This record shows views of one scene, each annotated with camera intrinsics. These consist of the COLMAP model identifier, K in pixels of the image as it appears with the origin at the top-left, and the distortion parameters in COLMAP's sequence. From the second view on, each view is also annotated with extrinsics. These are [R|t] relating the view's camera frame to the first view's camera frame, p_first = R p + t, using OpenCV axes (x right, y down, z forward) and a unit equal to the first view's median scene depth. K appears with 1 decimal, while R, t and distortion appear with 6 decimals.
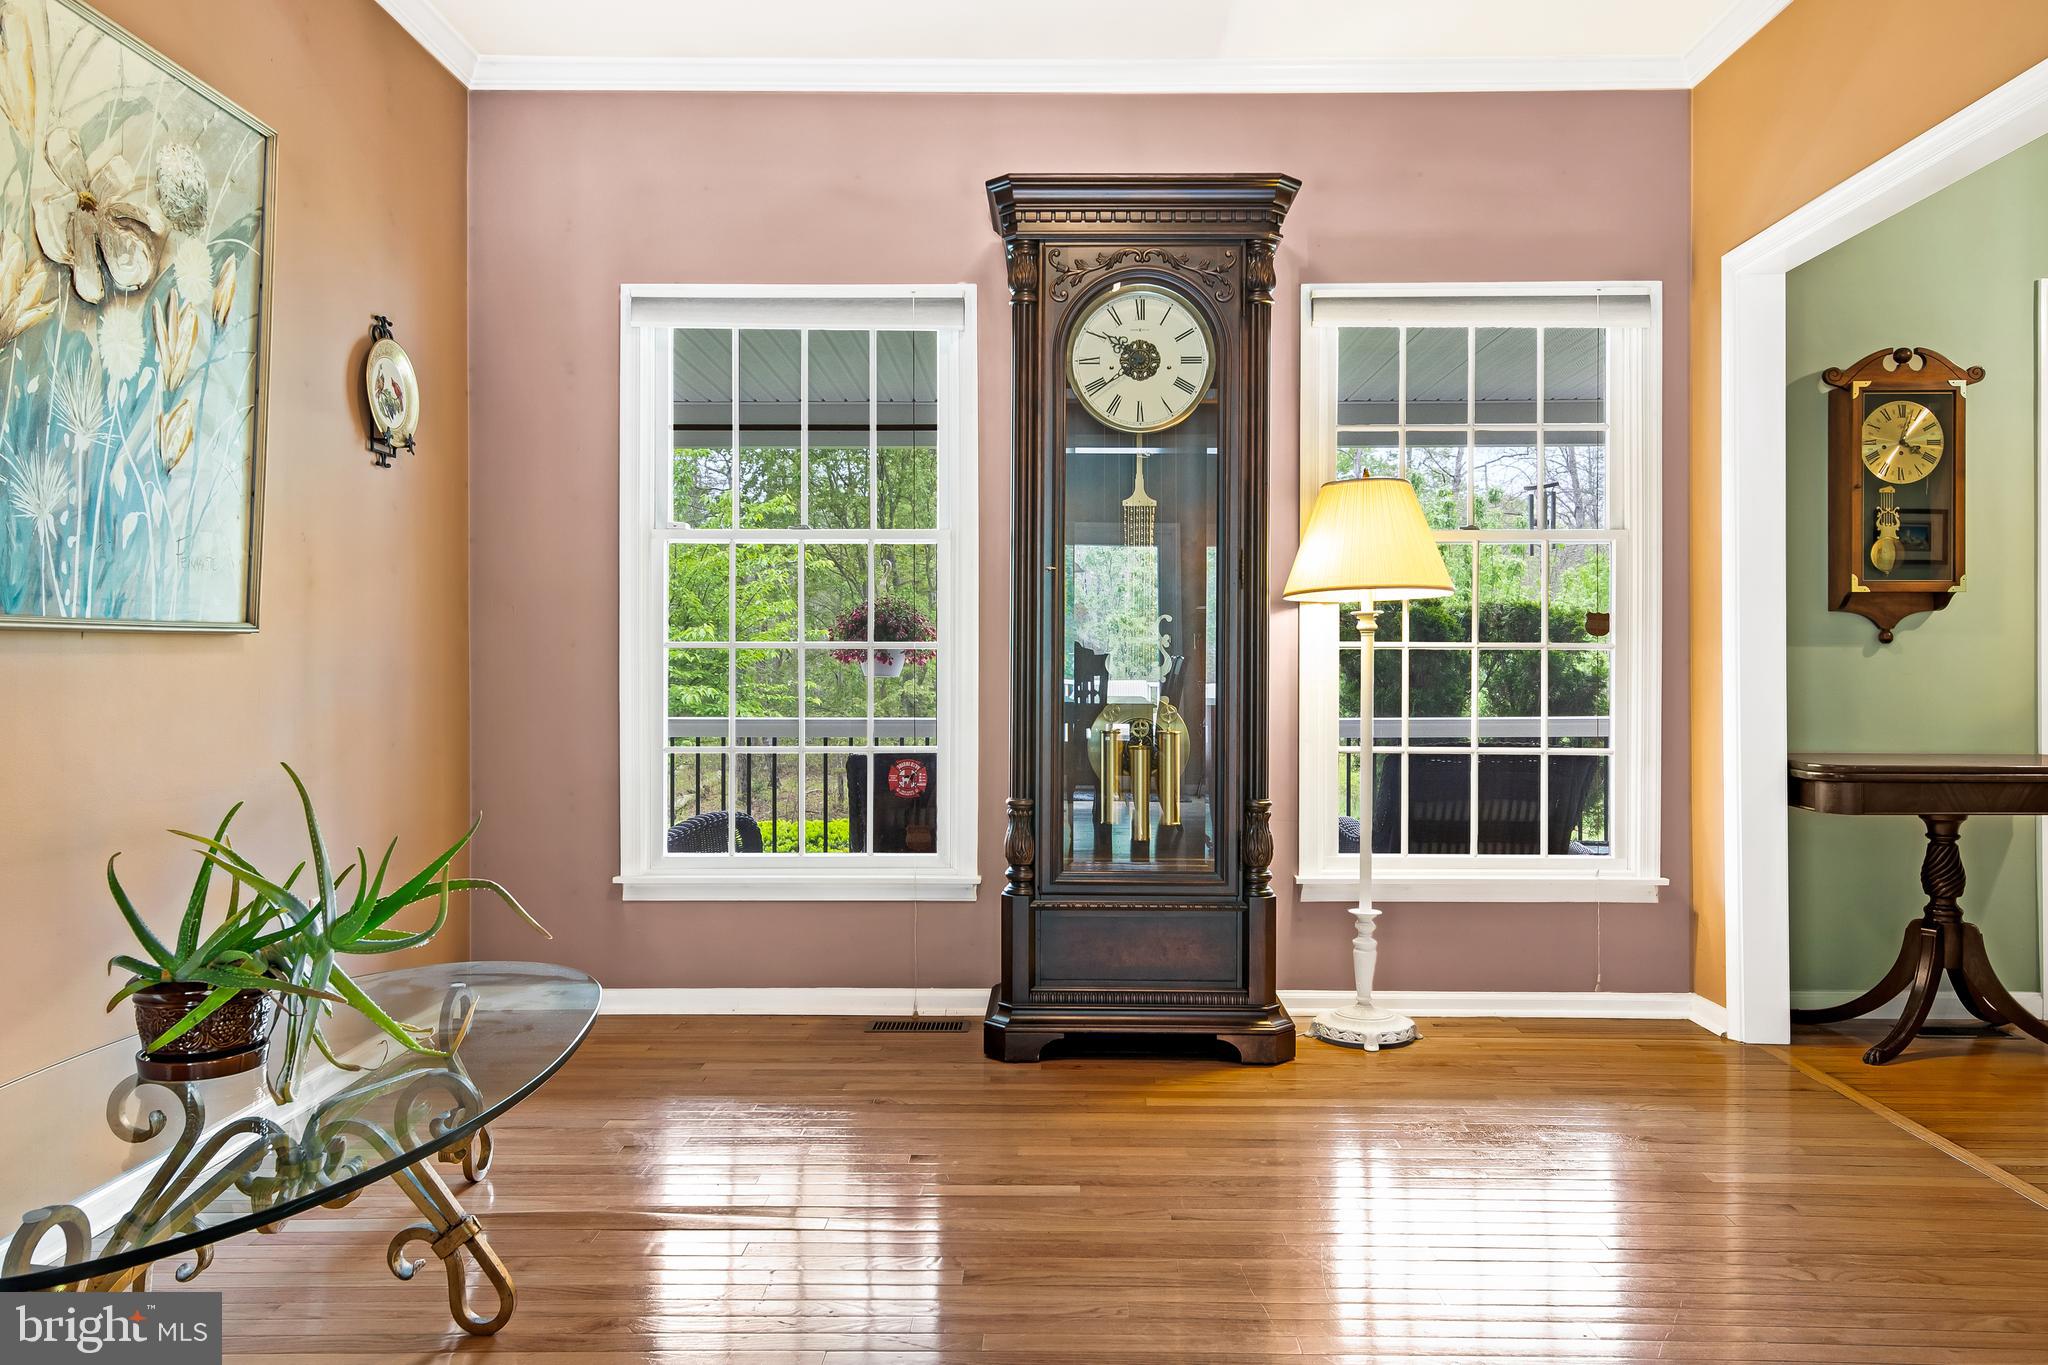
lens RADIAL K [[1430.8, 0, 1038.1], [0, 1430.8, 671.7], [0, 0, 1]] dist [0.009198, 0.002518]
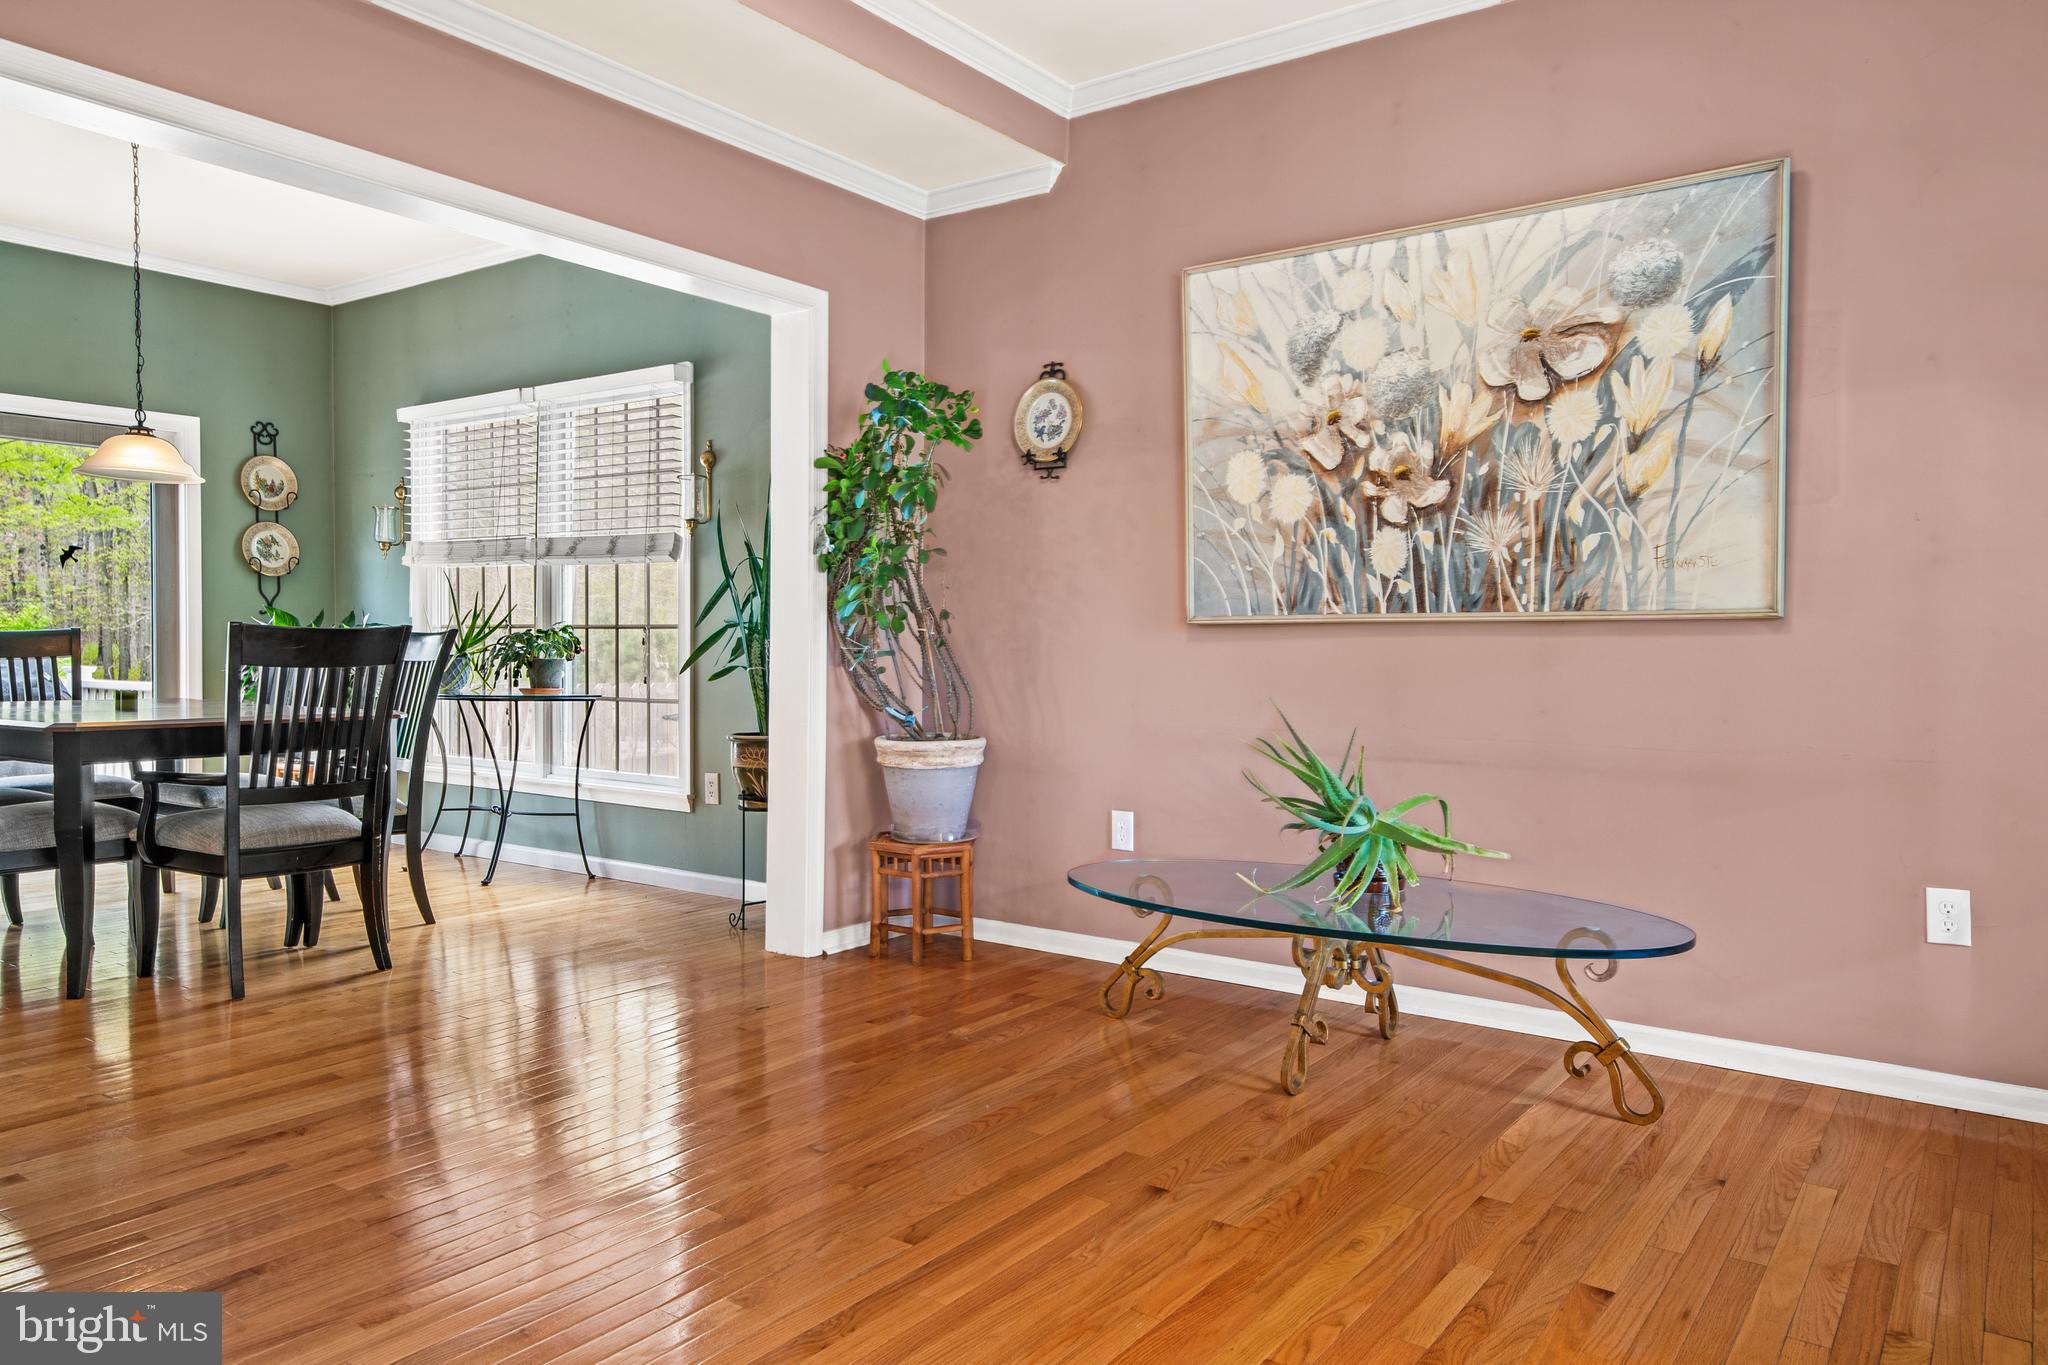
lens RADIAL K [[1430.8, 0, 1039.7], [0, 1430.8, 685.5], [0, 0, 1]] dist [0.009198, 0.002518]
pose [[-0.571785, 0.018128, -0.820203, 0.835919], [-0.014679, 0.999370, 0.032321, -0.001810], [0.820272, 0.030520, -0.571159, 1.401334]]
